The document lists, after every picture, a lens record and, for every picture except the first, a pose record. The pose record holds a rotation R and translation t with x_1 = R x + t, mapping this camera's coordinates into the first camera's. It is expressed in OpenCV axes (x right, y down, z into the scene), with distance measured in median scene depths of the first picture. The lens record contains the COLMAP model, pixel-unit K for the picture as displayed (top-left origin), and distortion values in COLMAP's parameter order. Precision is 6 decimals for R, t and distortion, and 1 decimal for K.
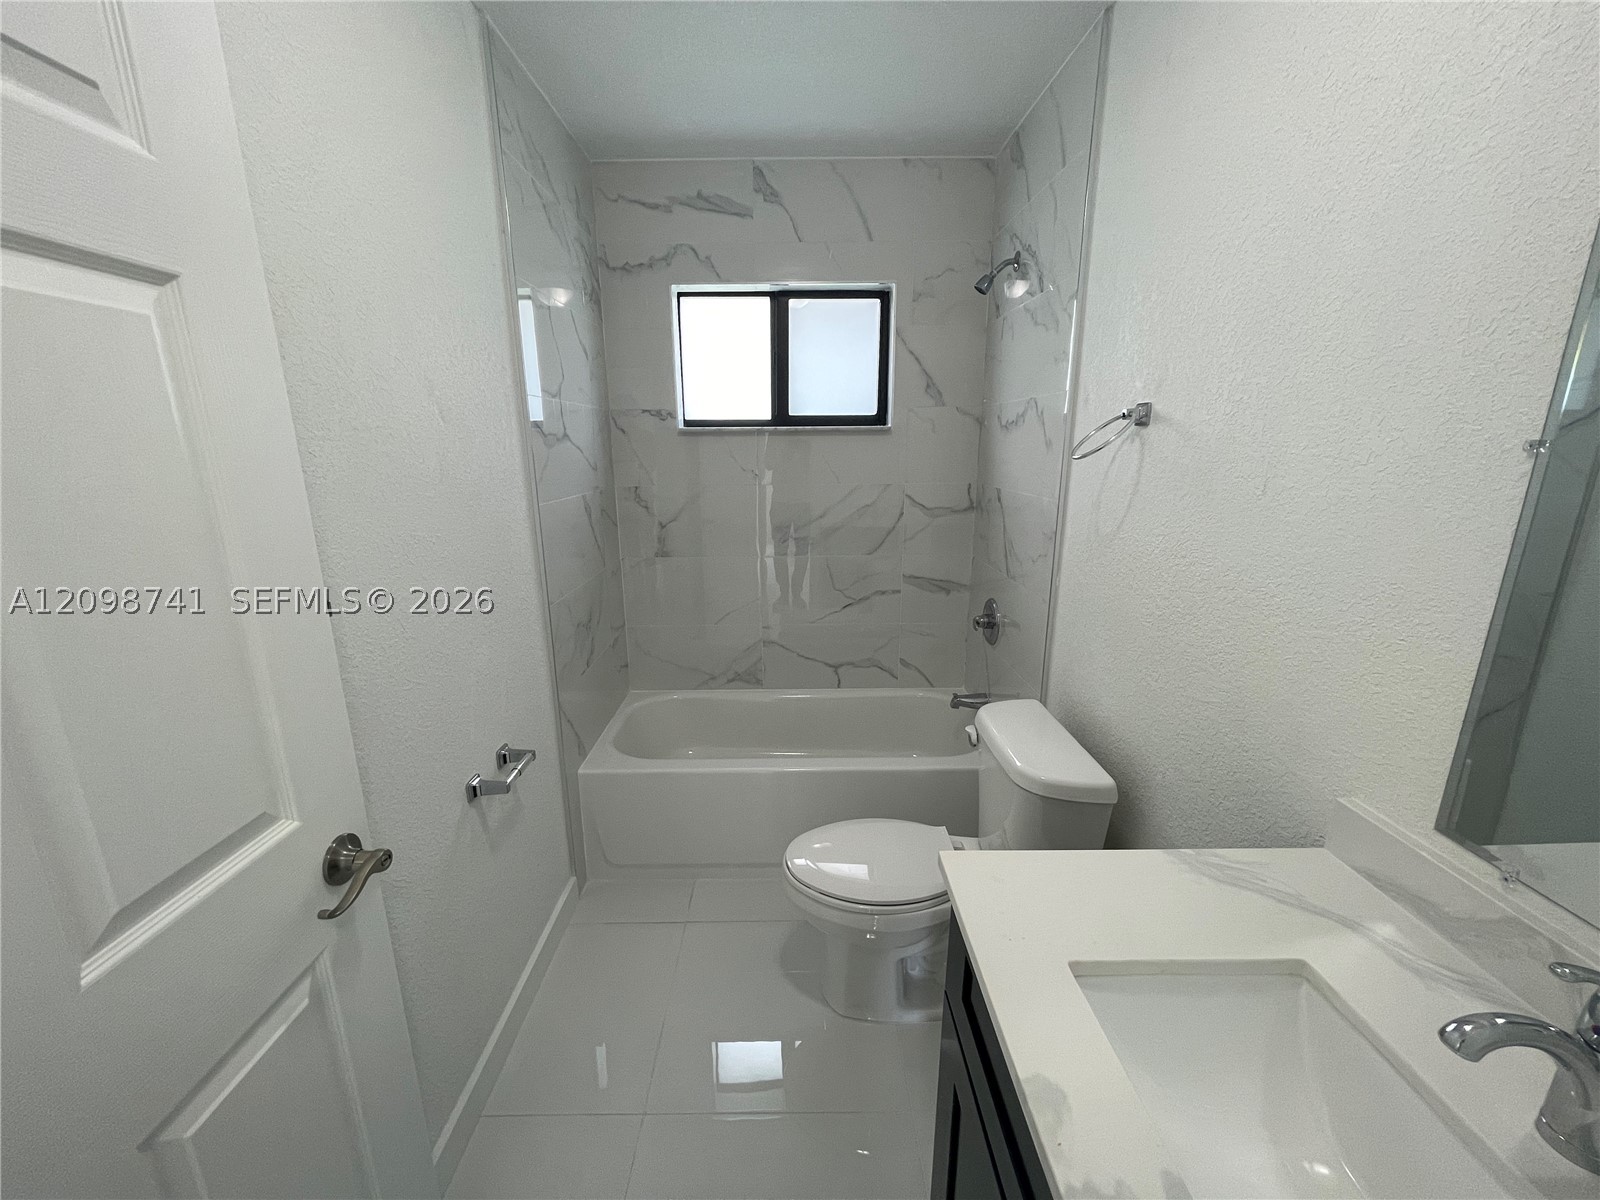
lens RADIAL K [[642.2, 0, 789.9], [0, 642.2, 603.0], [0, 0, 1]] dist [-0.000789, 0.000244]
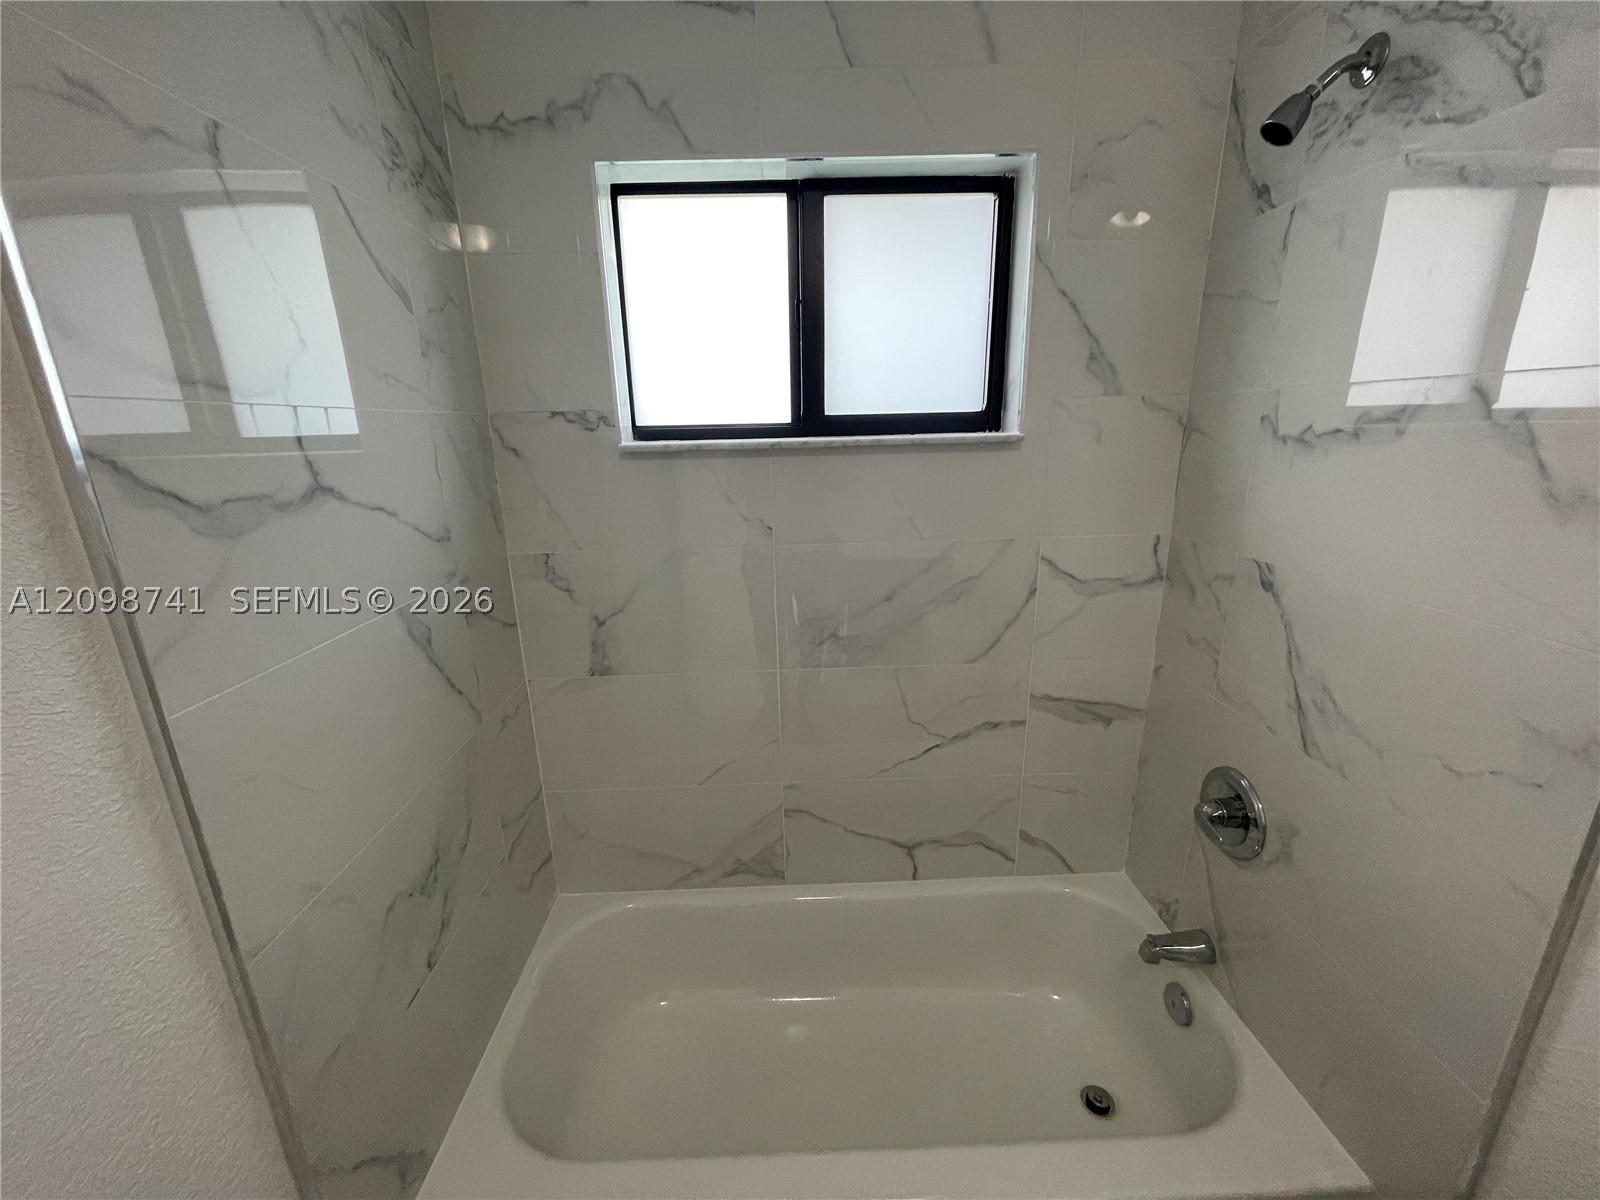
lens RADIAL K [[642.2, 0, 791.2], [0, 642.2, 600.3], [0, 0, 1]] dist [-0.000789, 0.000244]
pose [[0.999631, -0.022312, 0.015482, -0.043060], [0.021916, 0.999440, 0.025272, -0.151104], [-0.016037, -0.024924, 0.999561, 0.454923]]
